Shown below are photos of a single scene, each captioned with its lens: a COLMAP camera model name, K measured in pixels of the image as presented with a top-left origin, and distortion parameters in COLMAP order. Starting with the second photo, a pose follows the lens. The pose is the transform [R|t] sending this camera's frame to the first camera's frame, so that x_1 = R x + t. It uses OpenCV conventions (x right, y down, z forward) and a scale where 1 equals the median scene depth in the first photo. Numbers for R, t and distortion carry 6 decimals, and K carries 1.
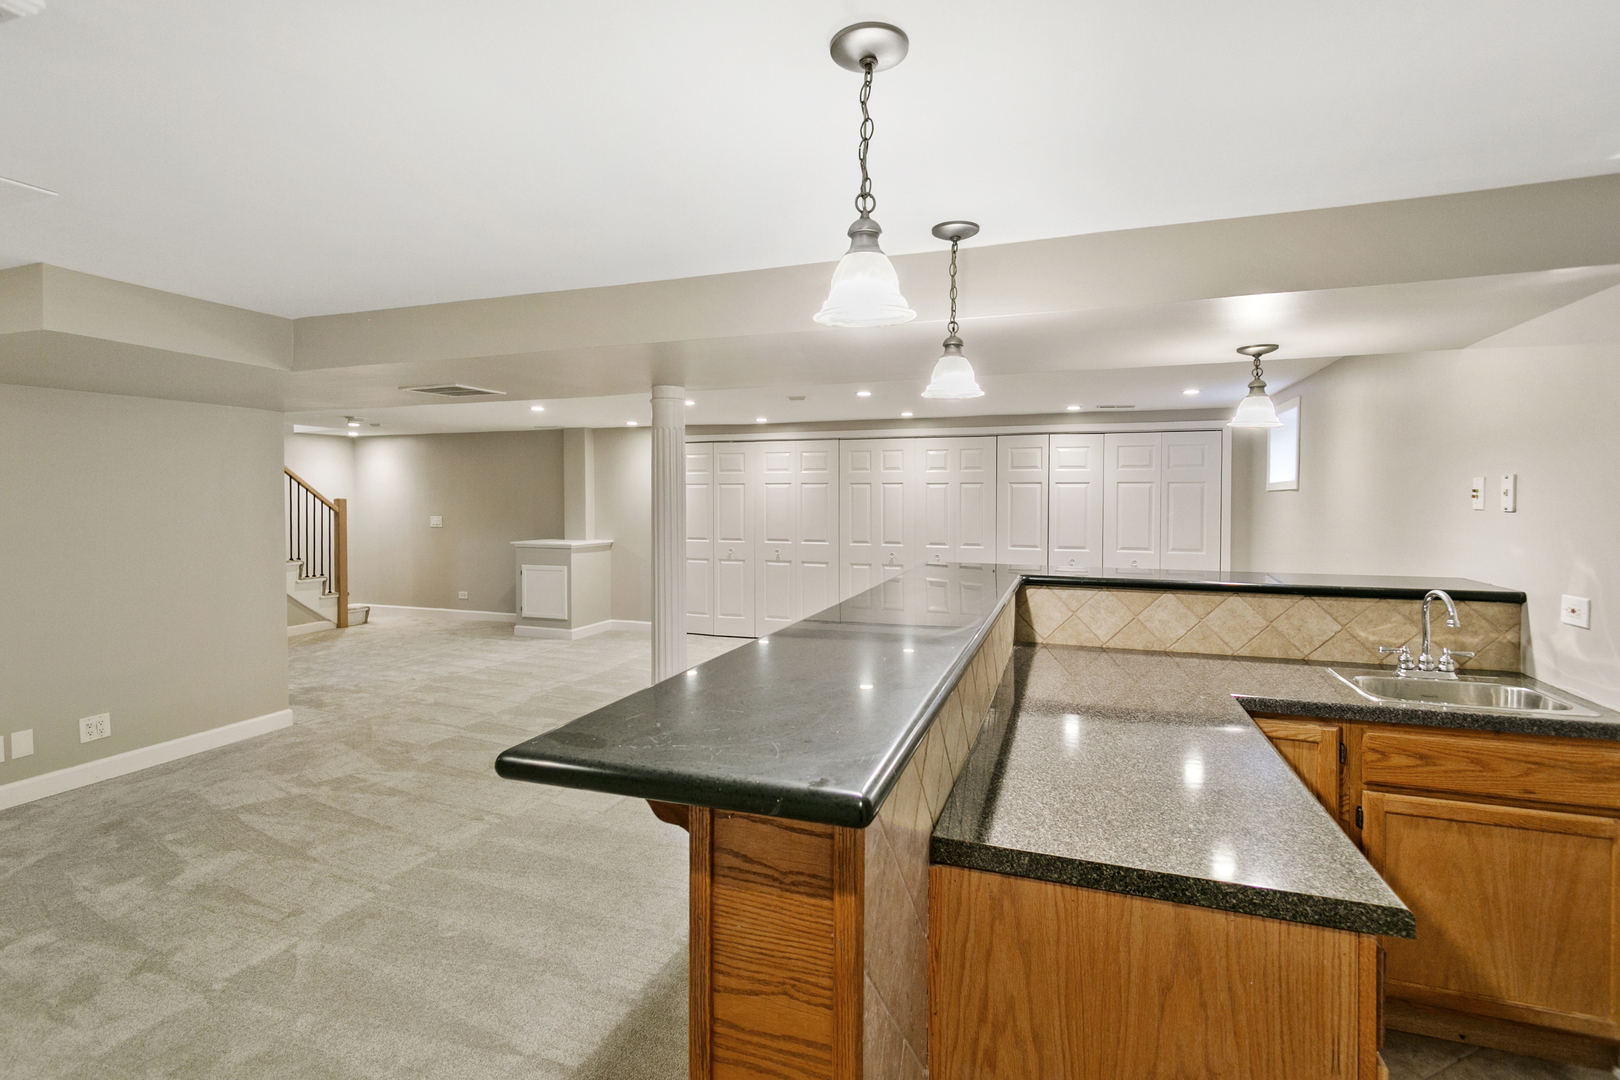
lens RADIAL K [[771.4, 0, 805.3], [0, 771.4, 522.2], [0, 0, 1]] dist [0.011424, -0.005370]
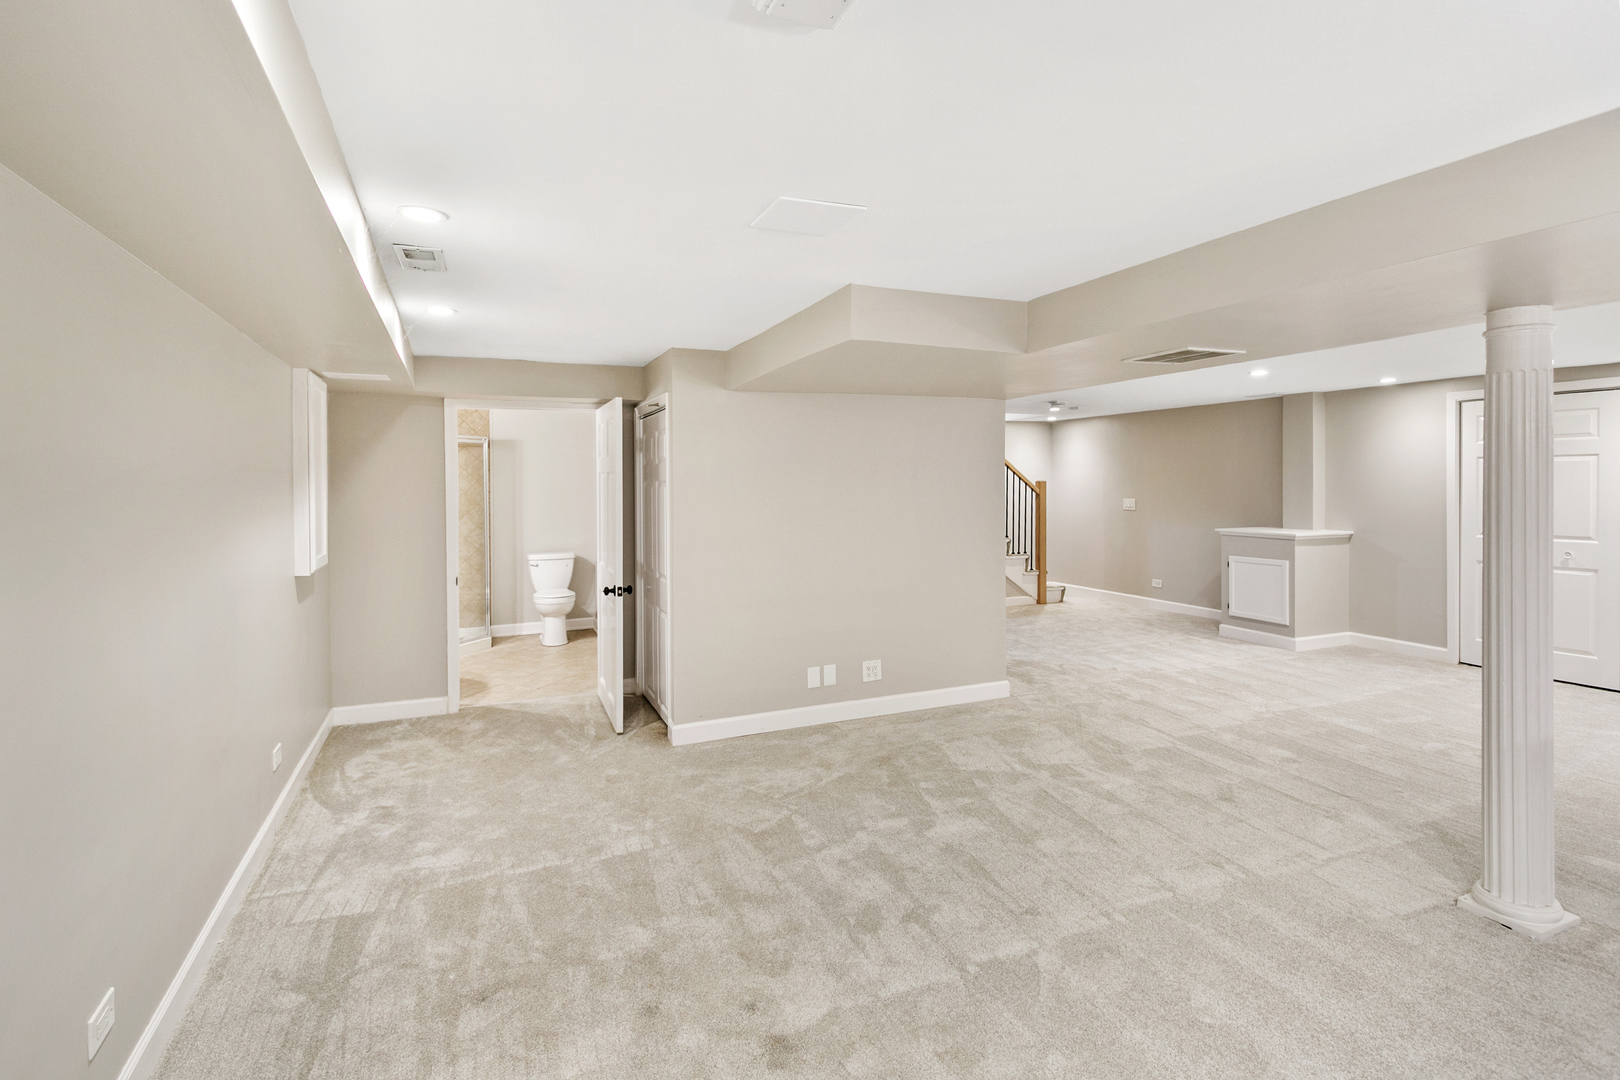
lens RADIAL K [[771.4, 0, 805.3], [0, 771.4, 522.2], [0, 0, 1]] dist [0.011424, -0.005370]
pose [[0.686202, 0.033772, -0.726627, -0.118745], [-0.017177, 0.999395, 0.030229, -0.001233], [0.727208, -0.008262, 0.686367, 0.099062]]
